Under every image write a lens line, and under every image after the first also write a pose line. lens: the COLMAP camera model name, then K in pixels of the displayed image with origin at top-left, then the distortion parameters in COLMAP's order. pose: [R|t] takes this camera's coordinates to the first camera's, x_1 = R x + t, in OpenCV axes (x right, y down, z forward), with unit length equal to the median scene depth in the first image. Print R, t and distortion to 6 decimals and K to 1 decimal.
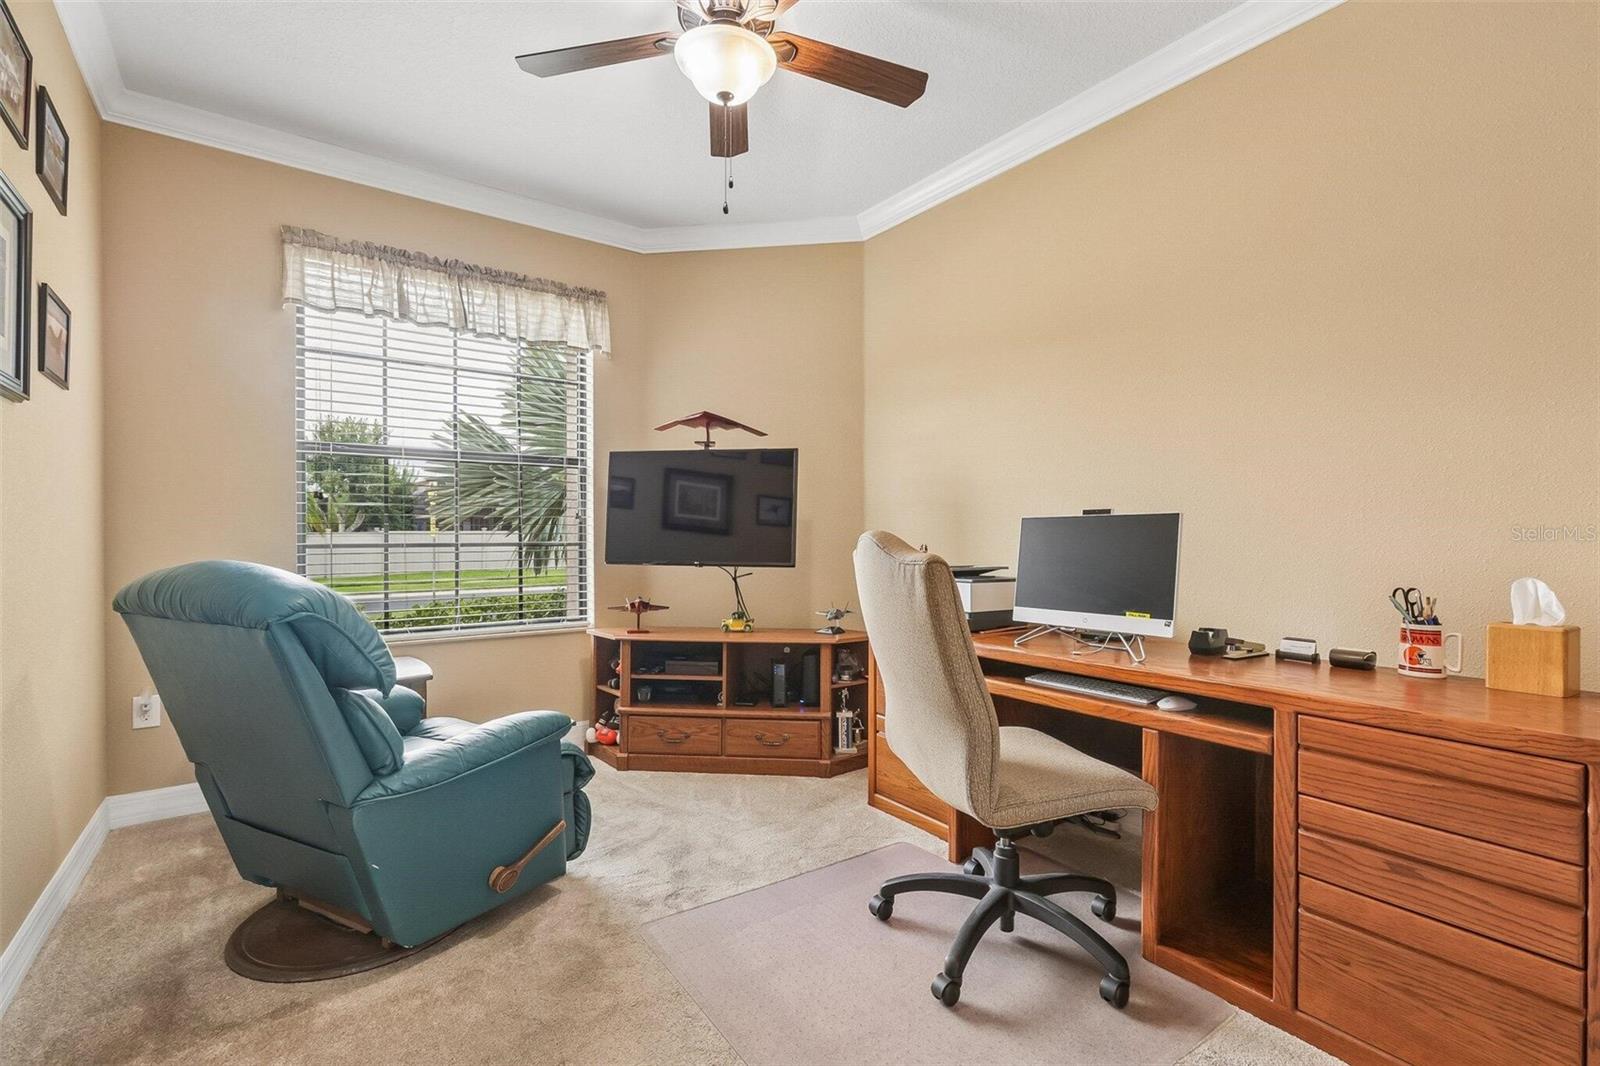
lens RADIAL K [[723.8, 0, 798.5], [0, 723.8, 549.4], [0, 0, 1]] dist [-0.000152, 0.000477]
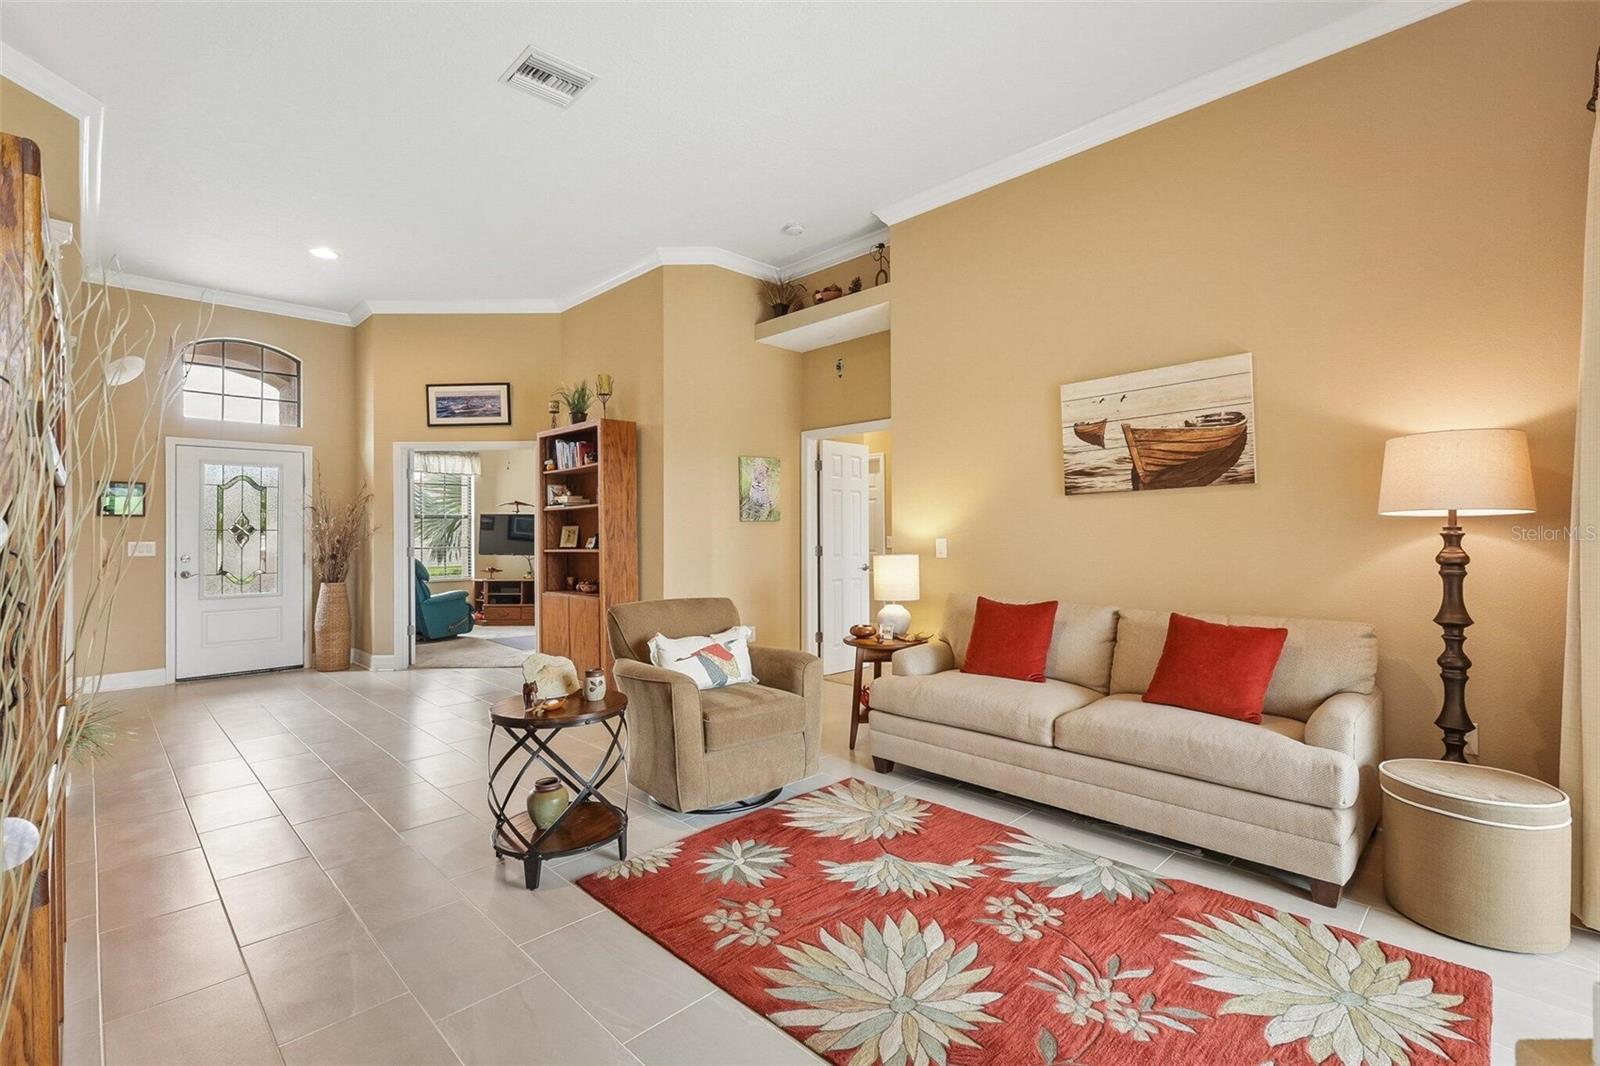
lens RADIAL K [[723.8, 0, 797.4], [0, 723.8, 531.9], [0, 0, 1]] dist [-0.000152, 0.000477]
pose [[0.987746, -0.004418, 0.156008, 0.509025], [0.008330, 0.999667, -0.024431, 0.010888], [-0.155848, 0.025431, 0.987454, -1.936248]]
